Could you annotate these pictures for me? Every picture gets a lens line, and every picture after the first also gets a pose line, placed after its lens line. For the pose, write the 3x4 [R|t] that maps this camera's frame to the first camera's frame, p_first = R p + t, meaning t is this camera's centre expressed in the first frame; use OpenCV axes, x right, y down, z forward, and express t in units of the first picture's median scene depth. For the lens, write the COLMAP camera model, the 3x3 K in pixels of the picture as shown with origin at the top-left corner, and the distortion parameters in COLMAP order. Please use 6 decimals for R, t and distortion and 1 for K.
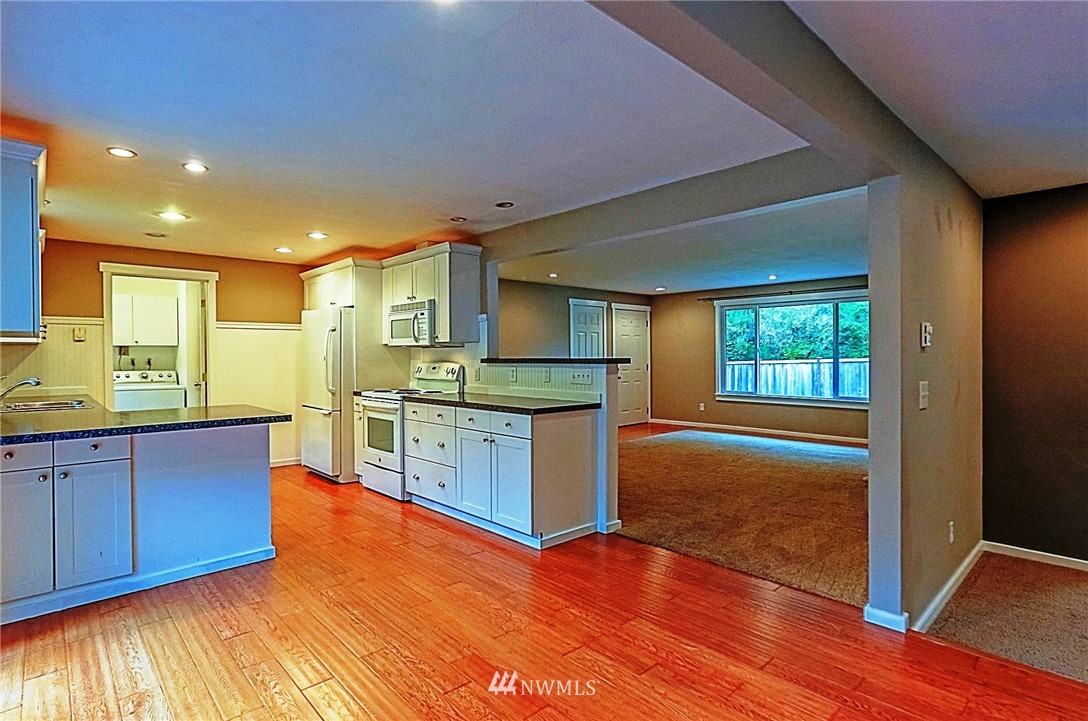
lens RADIAL K [[541.2, 0, 543.7], [0, 541.2, 354.4], [0, 0, 1]] dist [-0.032091, 0.016334]
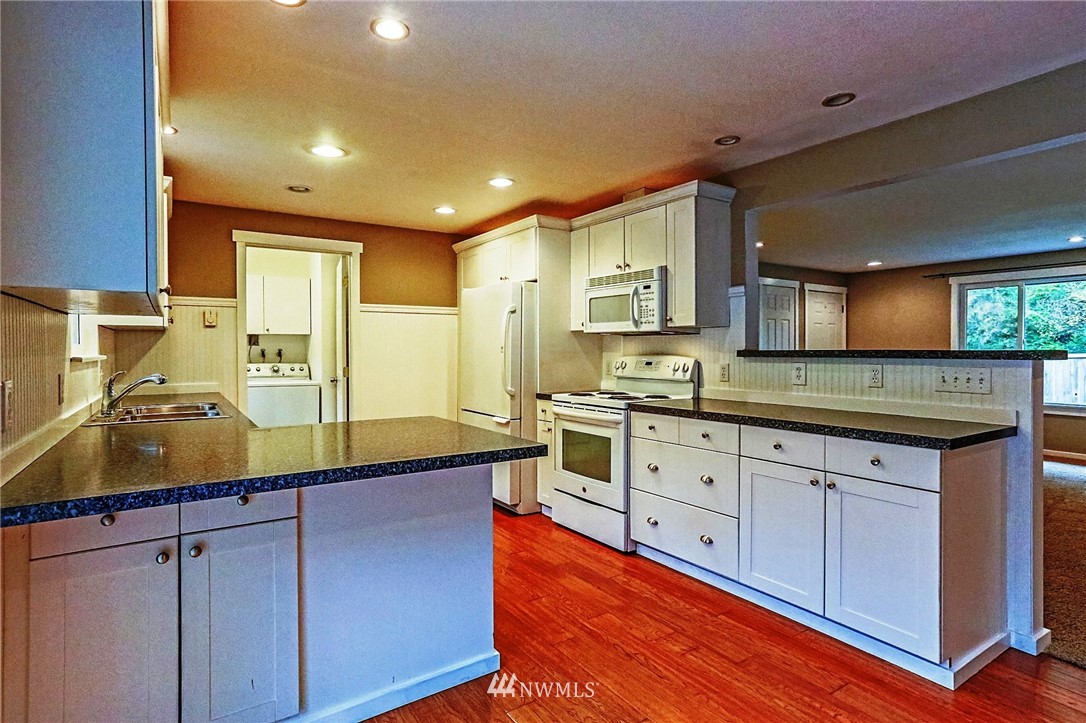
lens RADIAL K [[549.7, 0, 543.7], [0, 549.7, 350.5], [0, 0, 1]] dist [-0.038751, 0.032918]
pose [[0.987417, 0.004201, -0.158083, -0.238011], [-0.003467, 0.999982, 0.004921, 0.005160], [0.158101, -0.004311, 0.987414, 0.261409]]
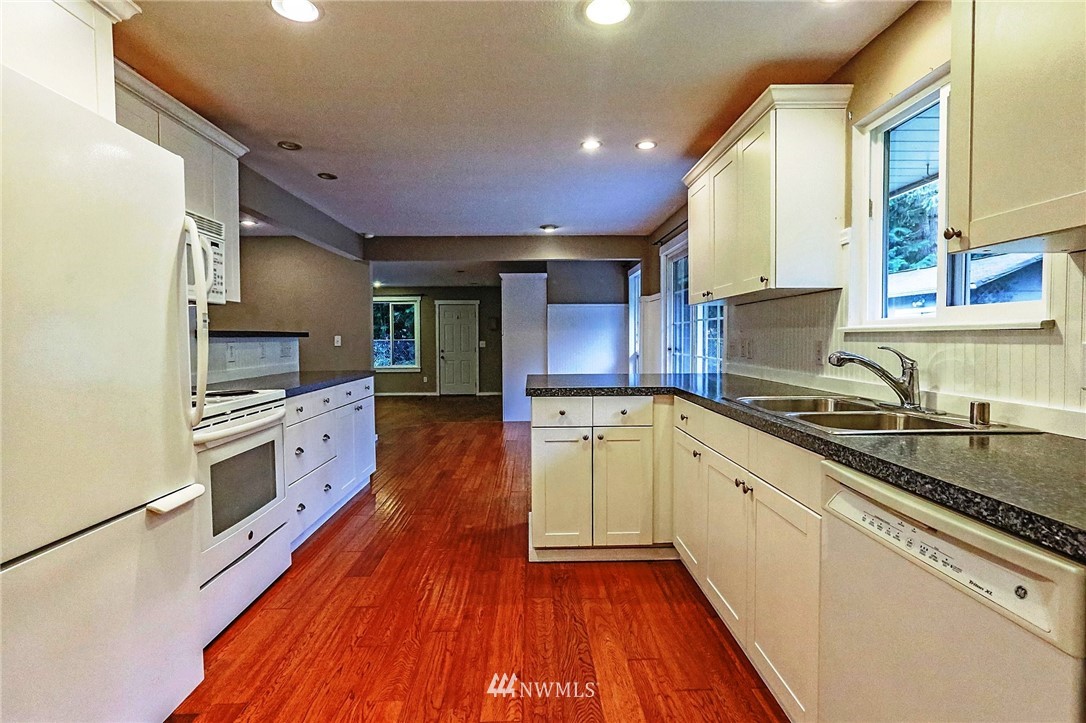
lens RADIAL K [[540.2, 0, 542.7], [0, 540.2, 355.4], [0, 0, 1]] dist [-0.032091, 0.016334]
pose [[-0.744153, -0.008888, 0.667950, -0.798172], [0.008828, 0.999693, 0.023137, 0.024619], [-0.667951, 0.023114, -0.743846, 1.149484]]
